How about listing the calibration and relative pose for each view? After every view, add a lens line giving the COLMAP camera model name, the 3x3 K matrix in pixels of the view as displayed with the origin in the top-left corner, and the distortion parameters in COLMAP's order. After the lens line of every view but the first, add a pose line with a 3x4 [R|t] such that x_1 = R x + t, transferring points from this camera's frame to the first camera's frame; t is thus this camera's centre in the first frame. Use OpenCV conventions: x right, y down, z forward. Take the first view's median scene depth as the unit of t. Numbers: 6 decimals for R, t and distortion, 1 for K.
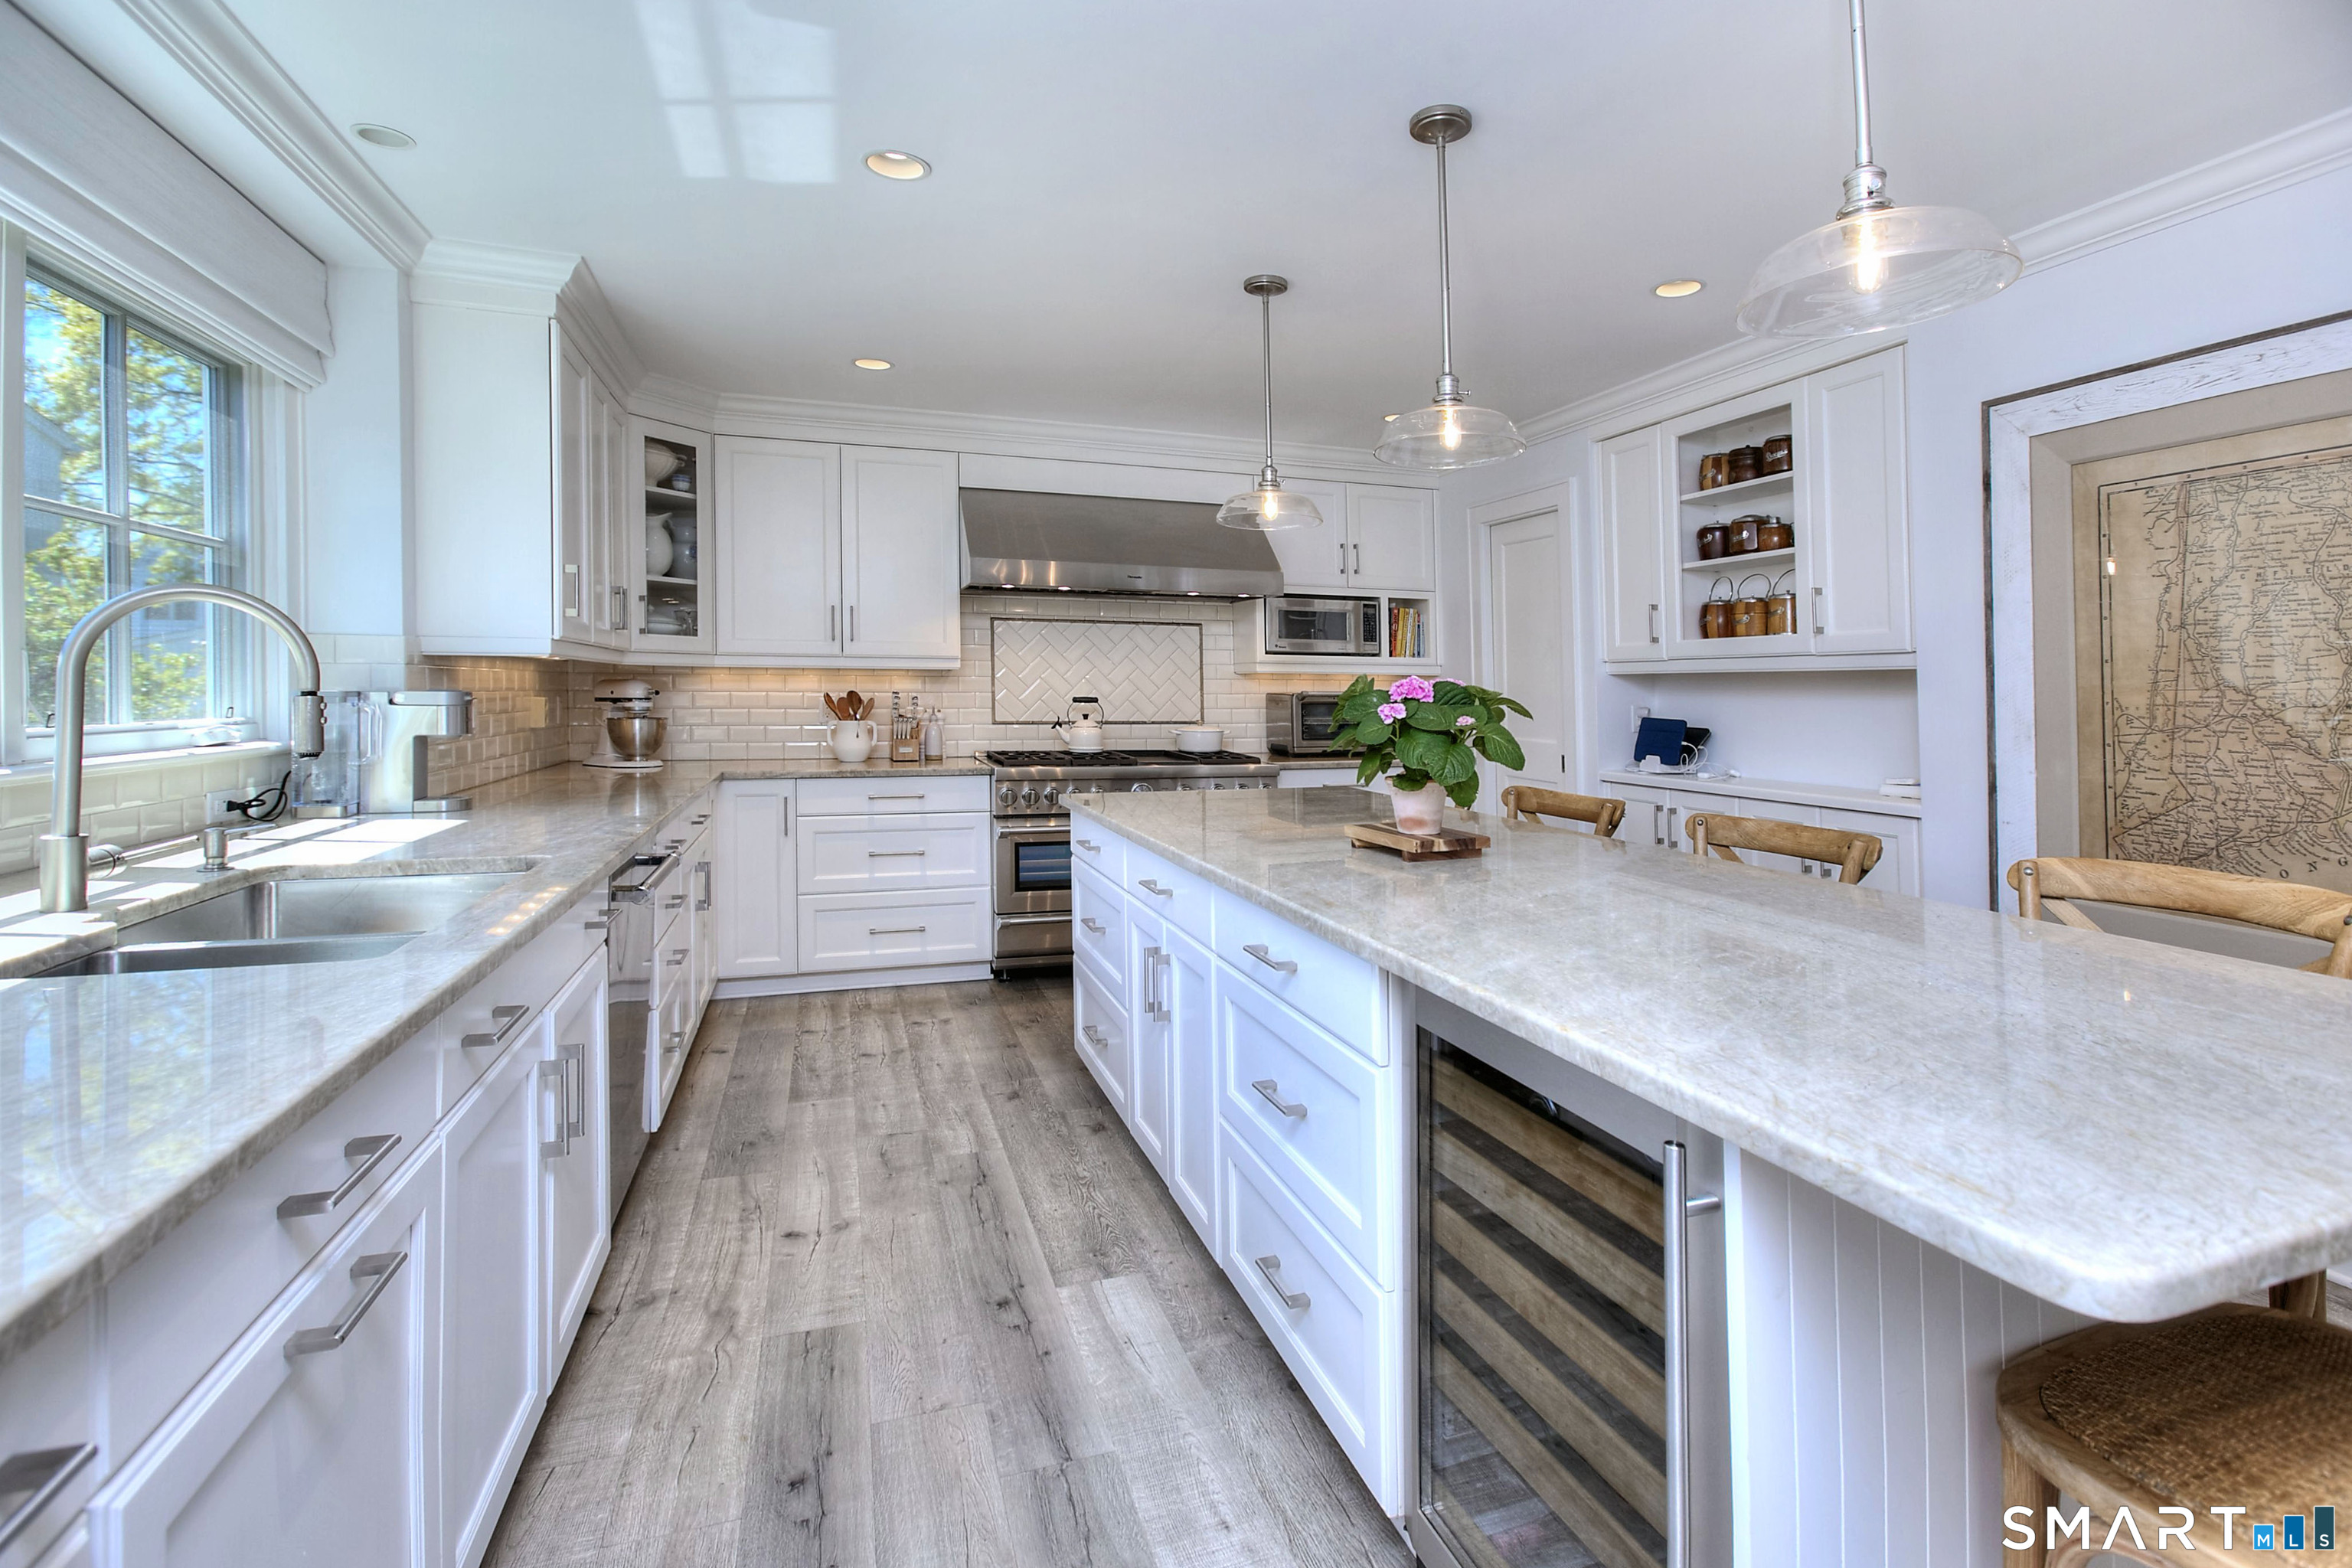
lens RADIAL K [[1088.0, 0, 1283.1], [0, 1088.0, 730.6], [0, 0, 1]] dist [-0.020258, 0.003995]
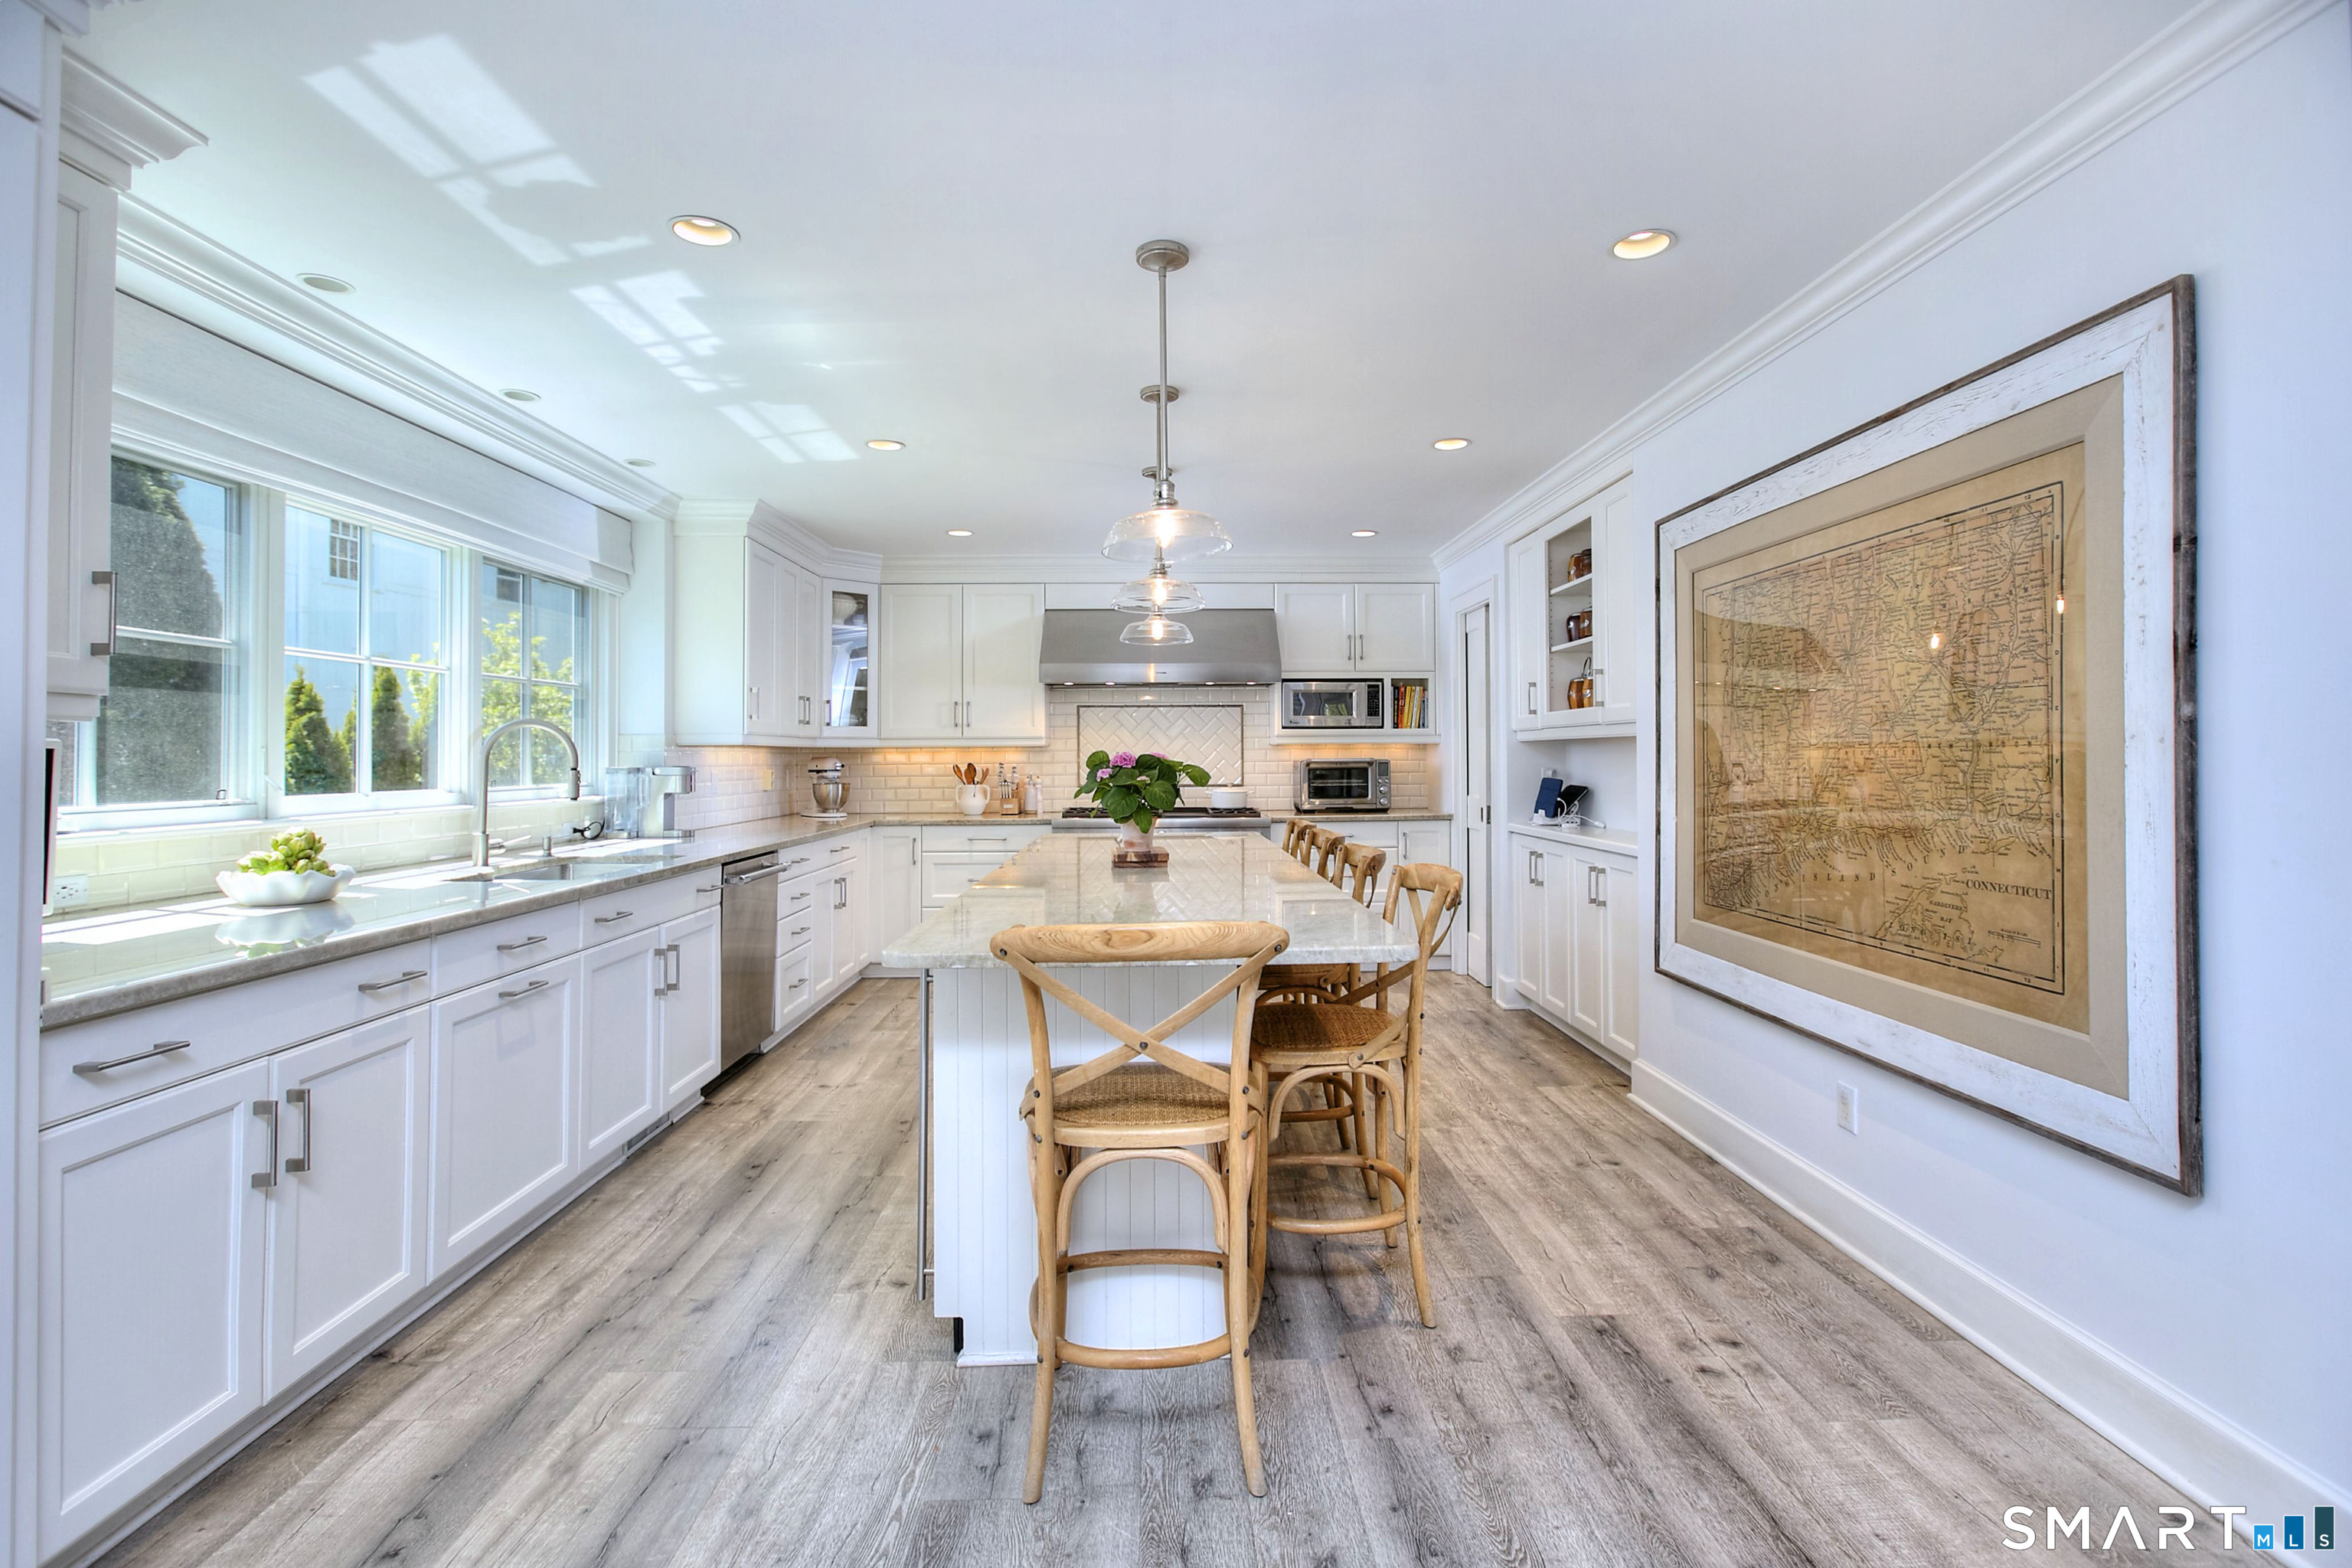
lens RADIAL K [[1088.0, 0, 1193.5], [0, 1088.0, 780.9], [0, 0, 1]] dist [-0.020258, 0.003995]
pose [[0.943537, -0.006956, -0.331195, 0.353262], [0.002216, 0.999890, -0.014687, 0.007722], [0.331260, 0.013124, 0.943448, -0.225582]]
